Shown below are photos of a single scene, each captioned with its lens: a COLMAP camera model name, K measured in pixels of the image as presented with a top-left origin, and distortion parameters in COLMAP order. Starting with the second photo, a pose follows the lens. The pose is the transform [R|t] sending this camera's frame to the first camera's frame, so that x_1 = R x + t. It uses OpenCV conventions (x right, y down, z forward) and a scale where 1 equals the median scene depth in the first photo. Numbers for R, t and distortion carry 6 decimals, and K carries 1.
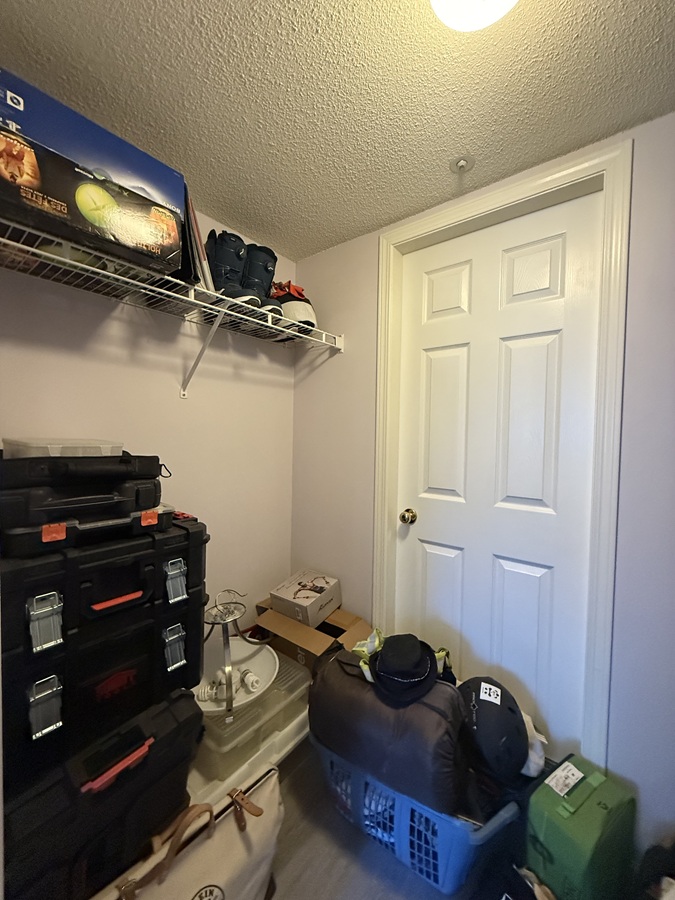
lens RADIAL K [[357.3, 0, 337.5], [0, 357.3, 450.0], [0, 0, 1]] dist [0.002035, 0.000124]
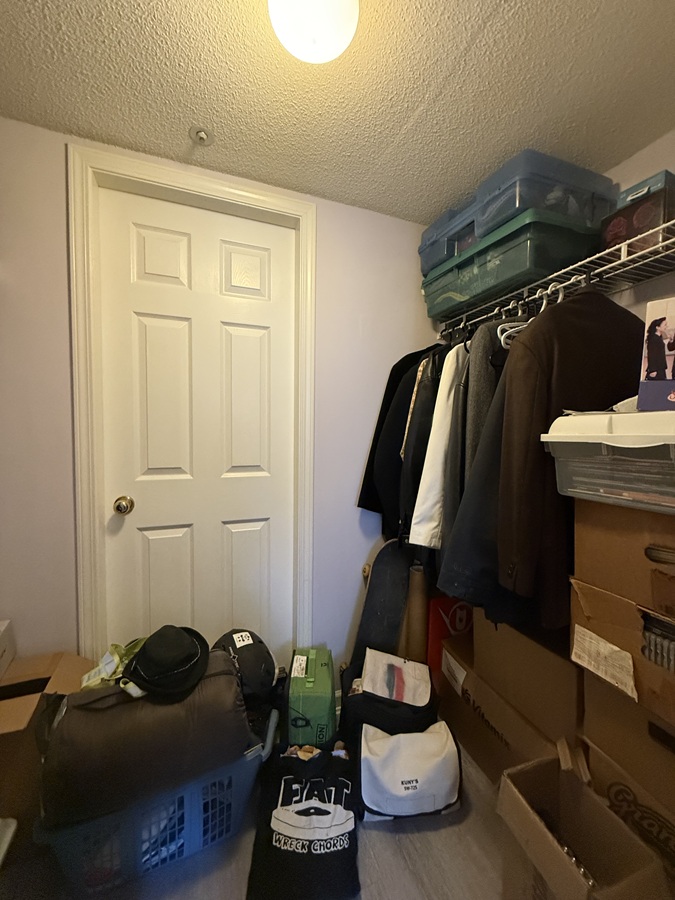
lens RADIAL K [[357.3, 0, 337.5], [0, 357.3, 450.0], [0, 0, 1]] dist [0.002035, 0.000124]
pose [[0.518290, -0.059649, 0.853122, -0.318397], [0.033565, 0.998215, 0.049403, 0.034378], [-0.854546, 0.003030, 0.519367, 0.142840]]
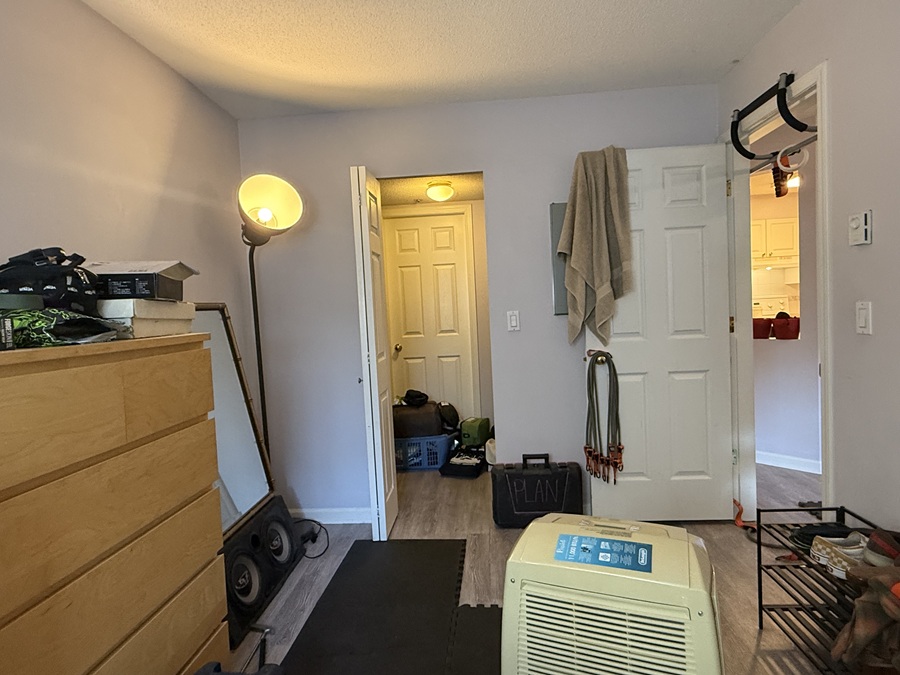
lens RADIAL K [[569.1, 0, 450.0], [0, 569.1, 337.5], [0, 0, 1]] dist [0.000094, 0.000021]
pose [[0.826471, -0.094661, 0.554964, -1.669486], [0.089551, 0.995316, 0.036411, 0.042738], [-0.555811, 0.019604, 0.831077, -2.302982]]
